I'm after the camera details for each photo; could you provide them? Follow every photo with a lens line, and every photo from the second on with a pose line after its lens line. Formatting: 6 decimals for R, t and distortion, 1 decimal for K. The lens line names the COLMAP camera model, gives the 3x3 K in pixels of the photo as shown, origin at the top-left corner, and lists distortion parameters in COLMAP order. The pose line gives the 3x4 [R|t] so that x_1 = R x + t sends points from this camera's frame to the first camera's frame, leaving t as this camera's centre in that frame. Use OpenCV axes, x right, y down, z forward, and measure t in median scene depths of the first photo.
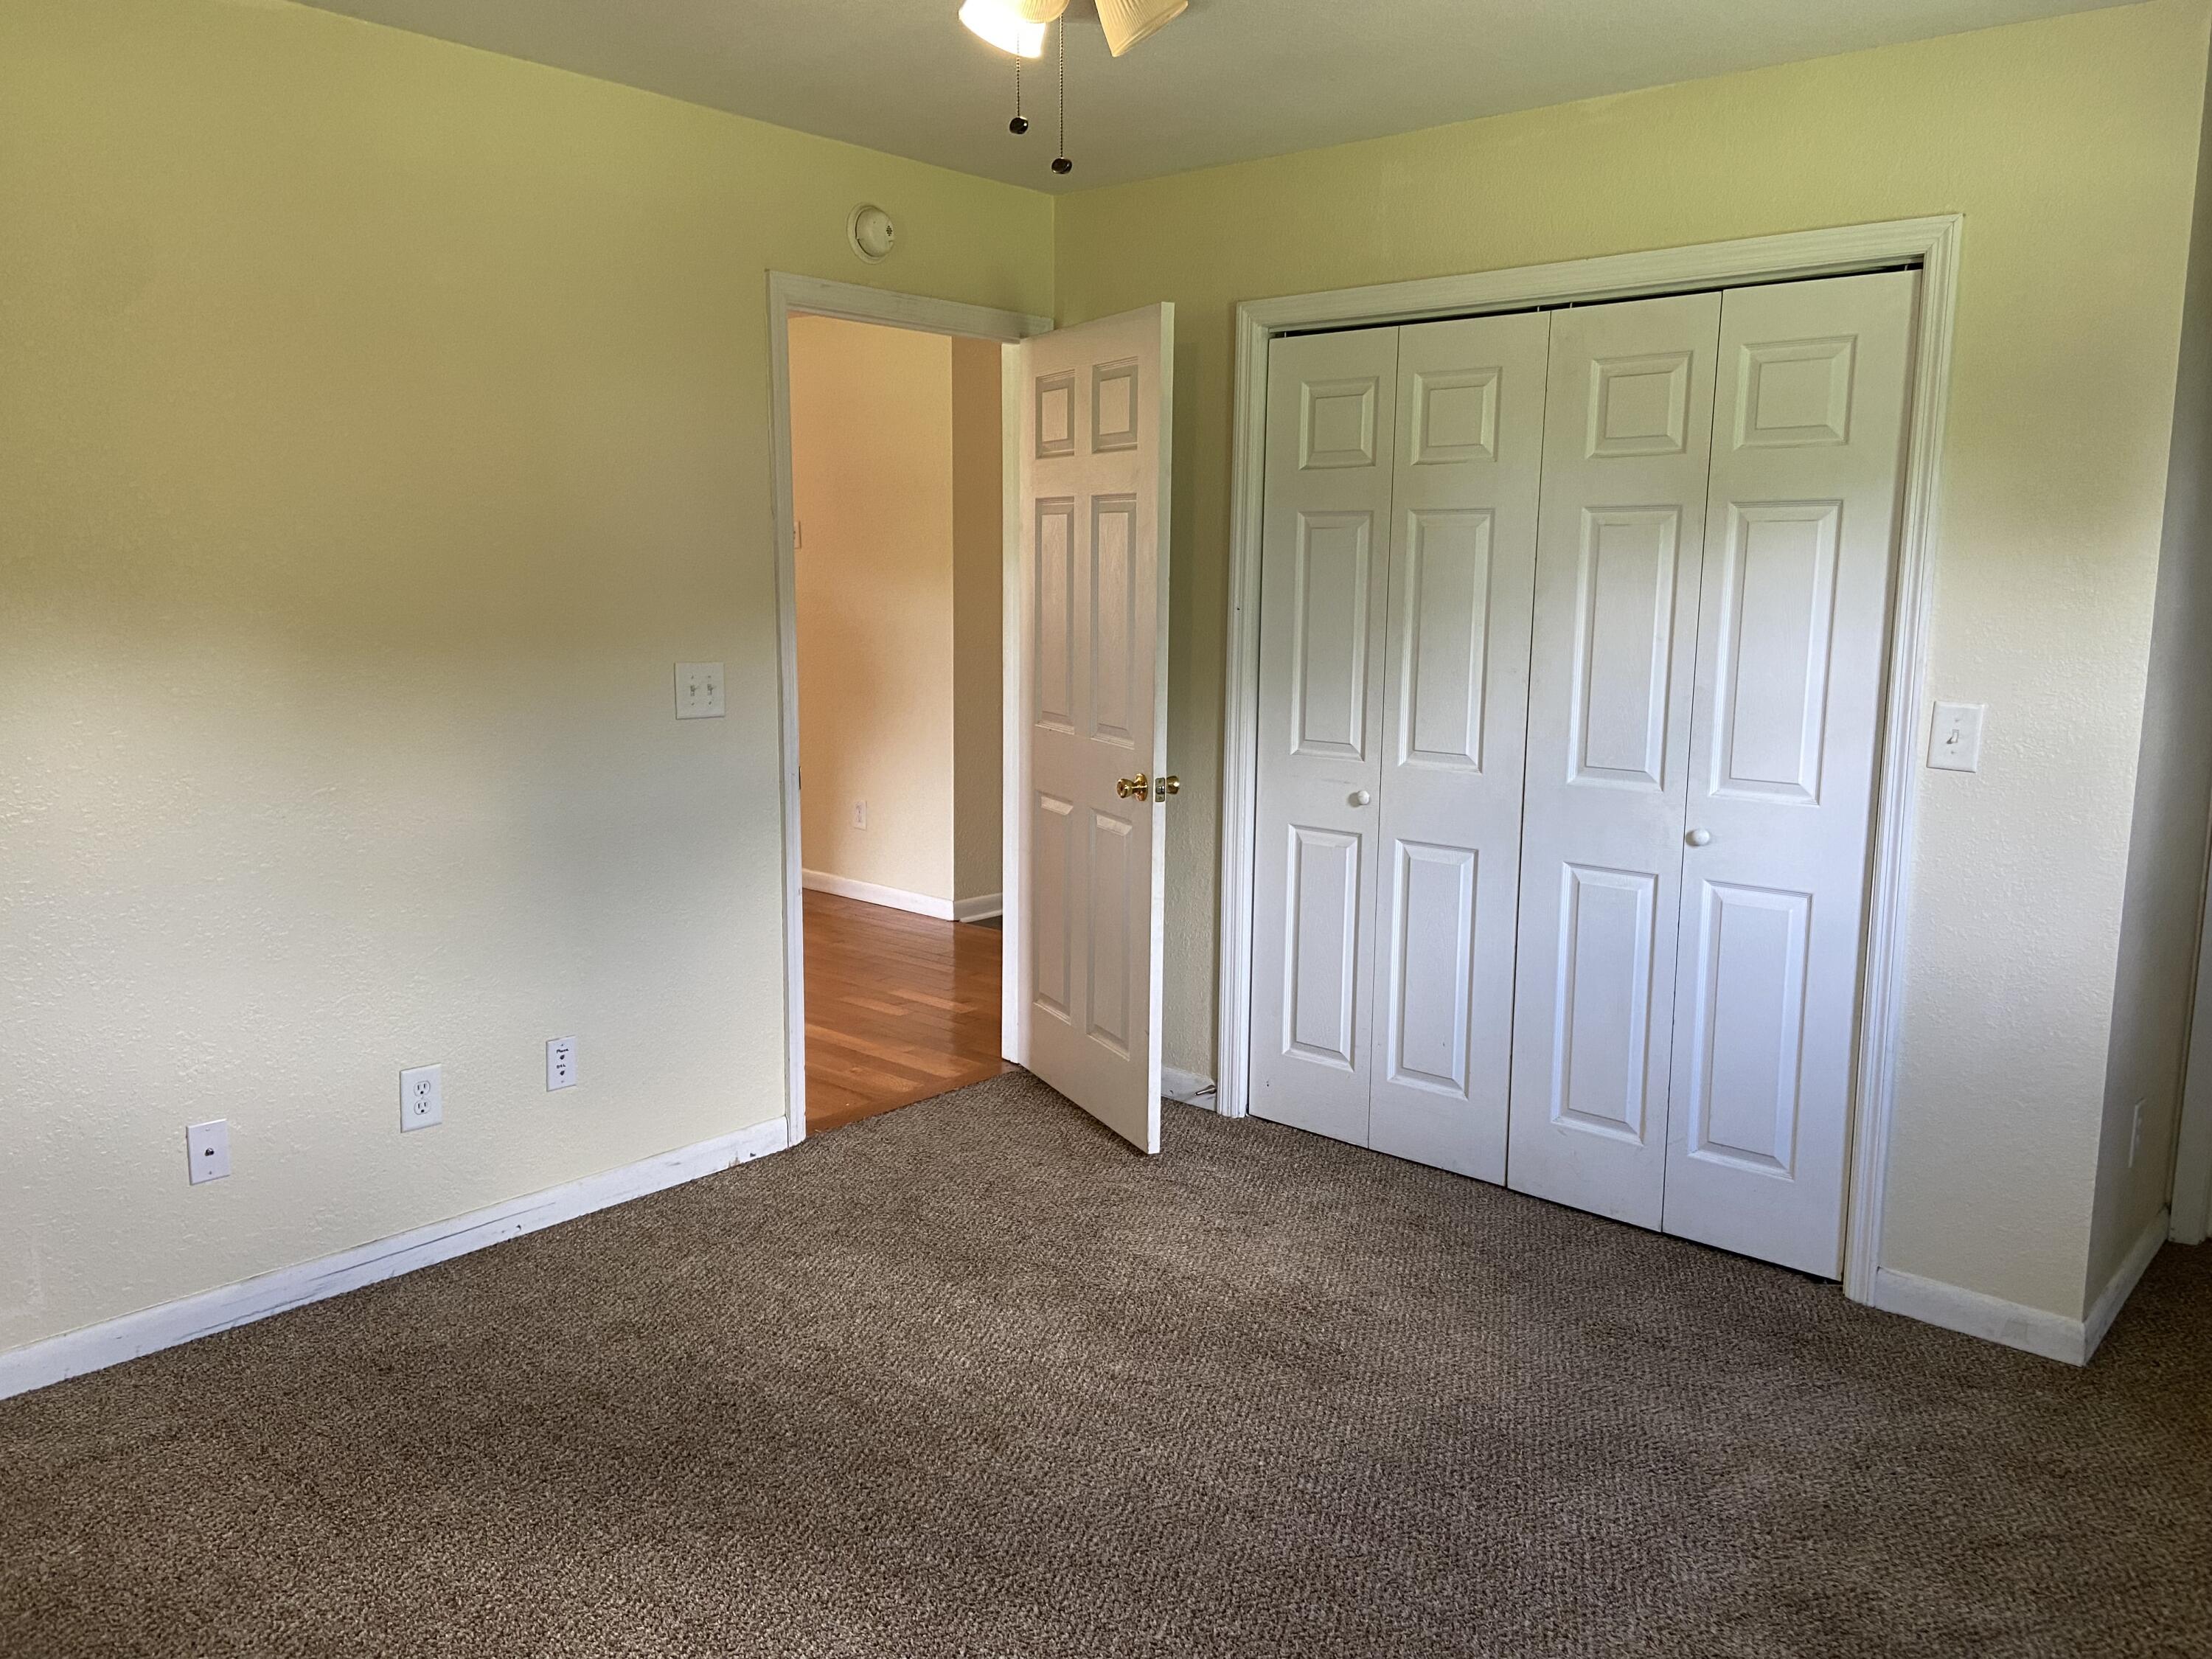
lens RADIAL K [[1657.0, 0, 1098.2], [0, 1657.0, 775.2], [0, 0, 1]] dist [0.130337, -0.135539]
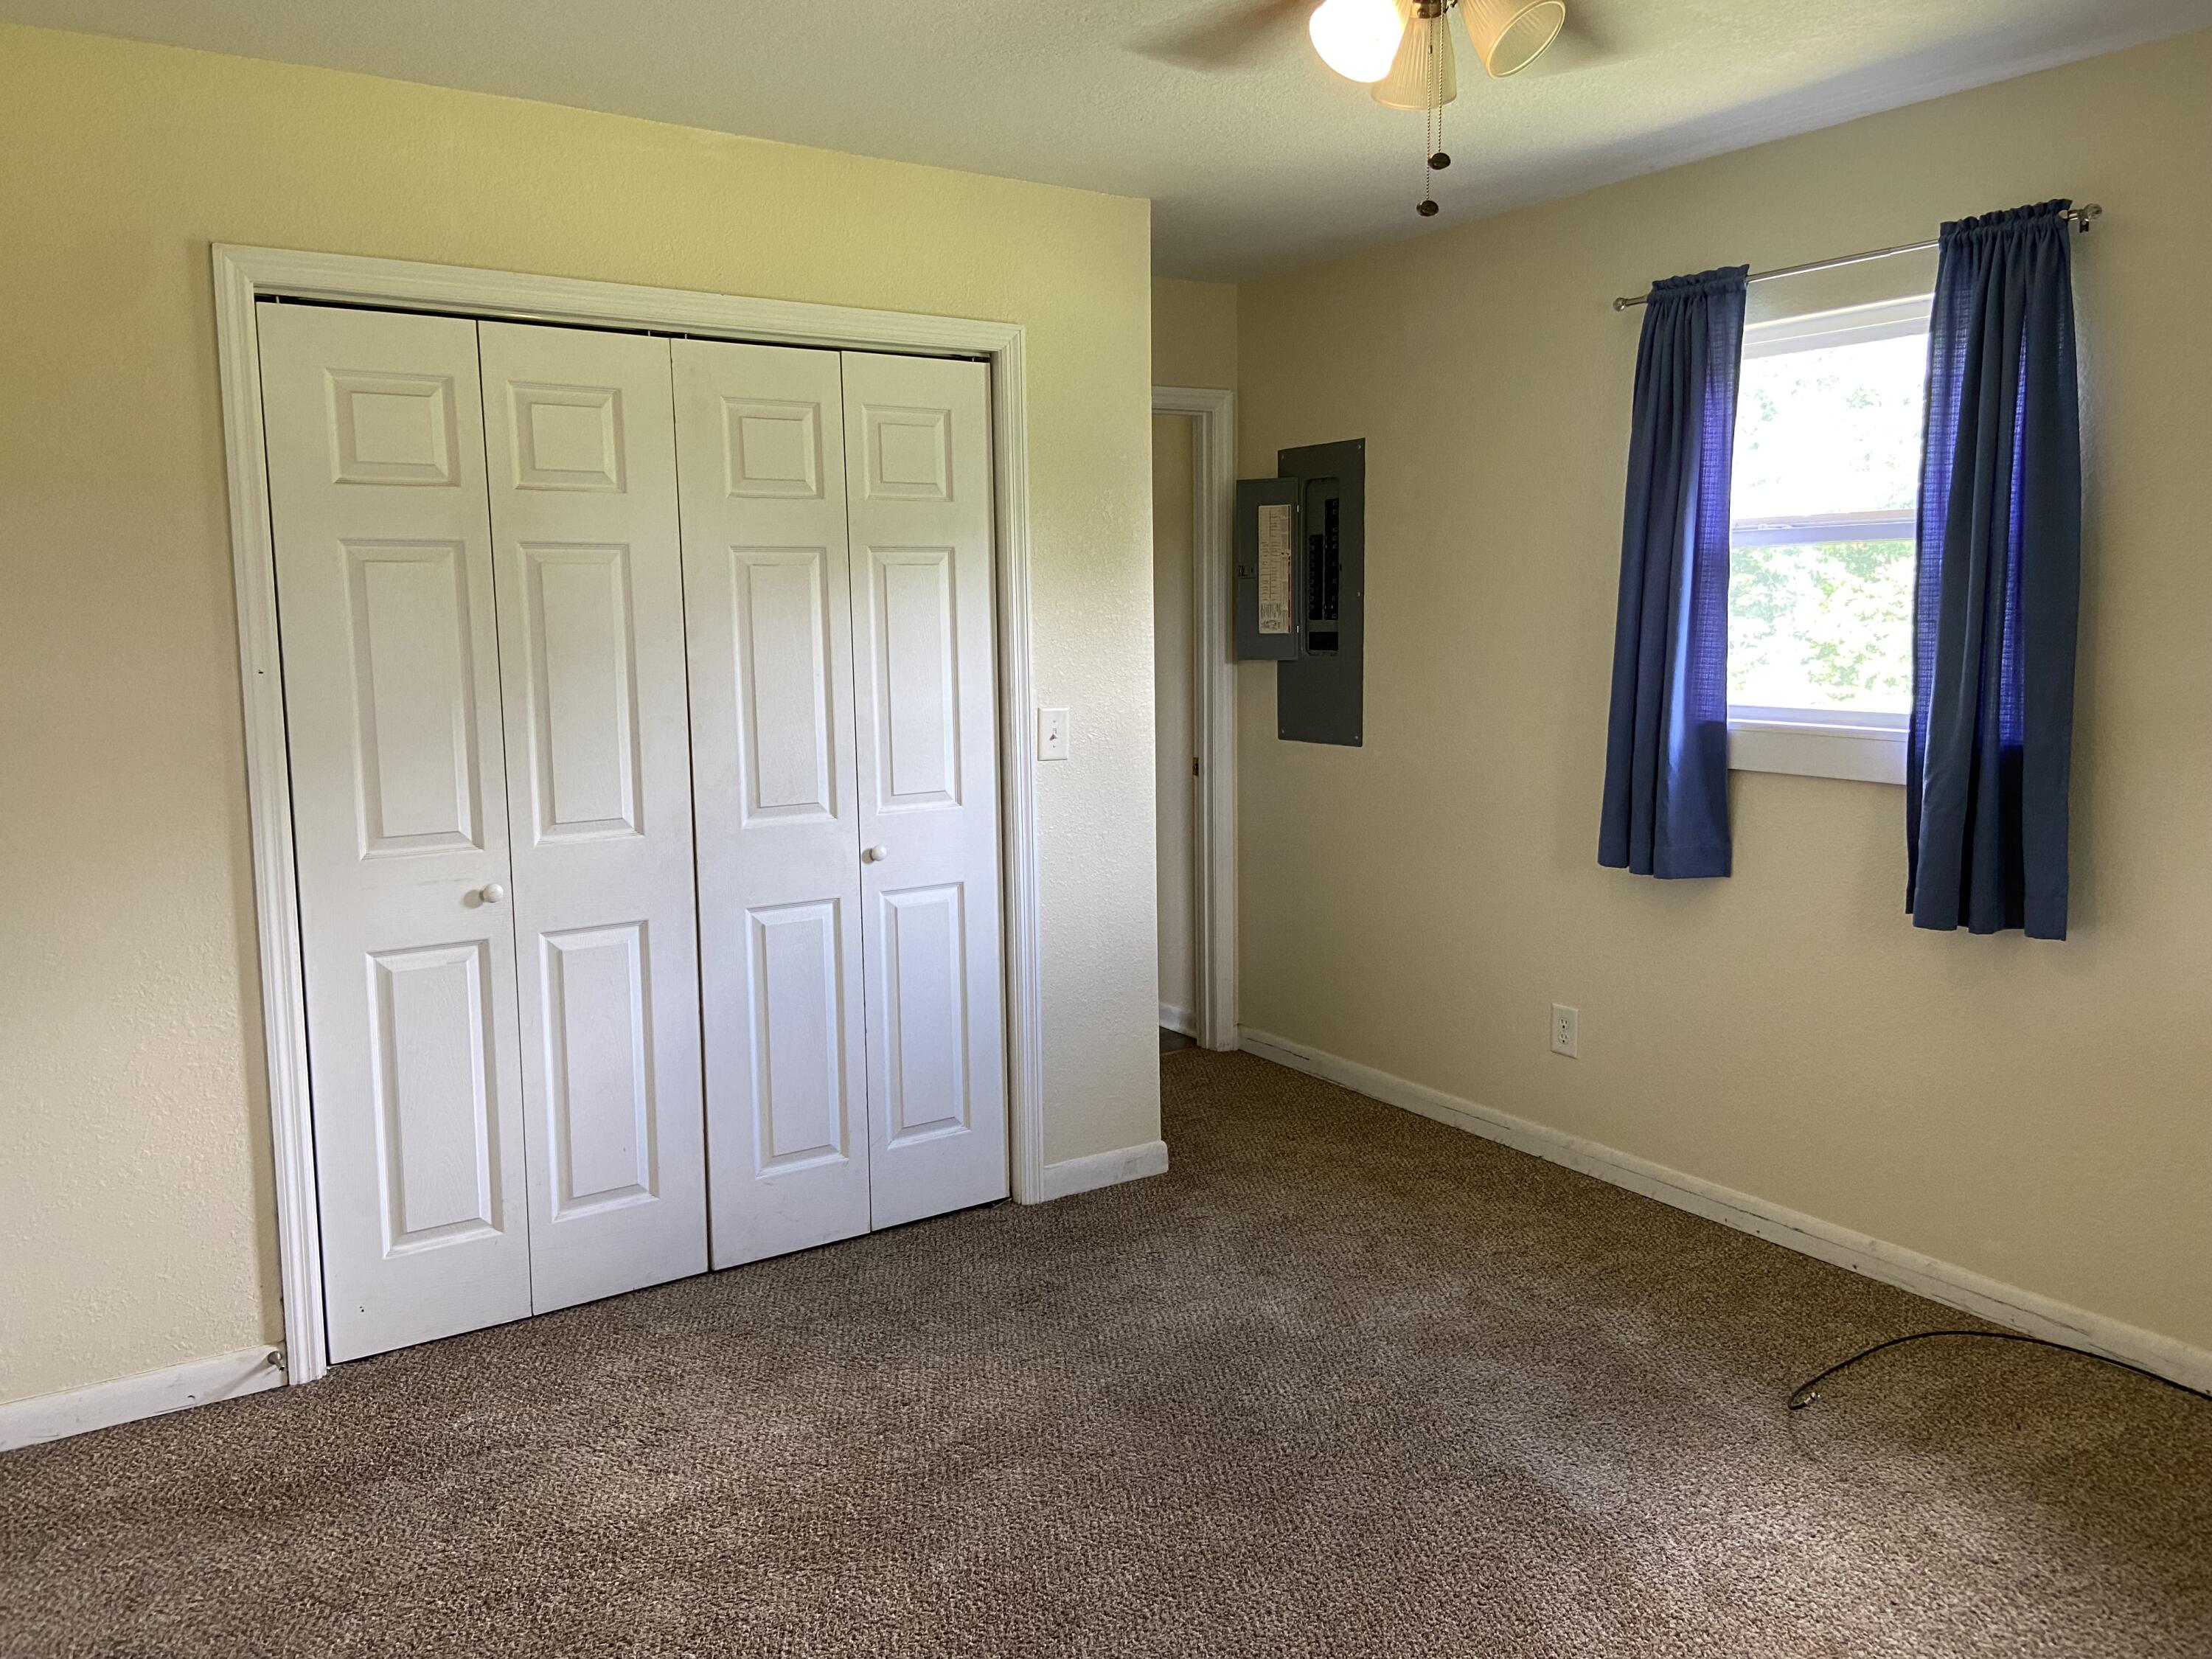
lens RADIAL K [[1657.0, 0, 1098.2], [0, 1657.0, 775.2], [0, 0, 1]] dist [0.130337, -0.135539]
pose [[0.276752, -0.112650, 0.954316, -0.617166], [0.141126, 0.987101, 0.075593, -0.073701], [-0.950522, 0.113759, 0.289080, 0.546106]]
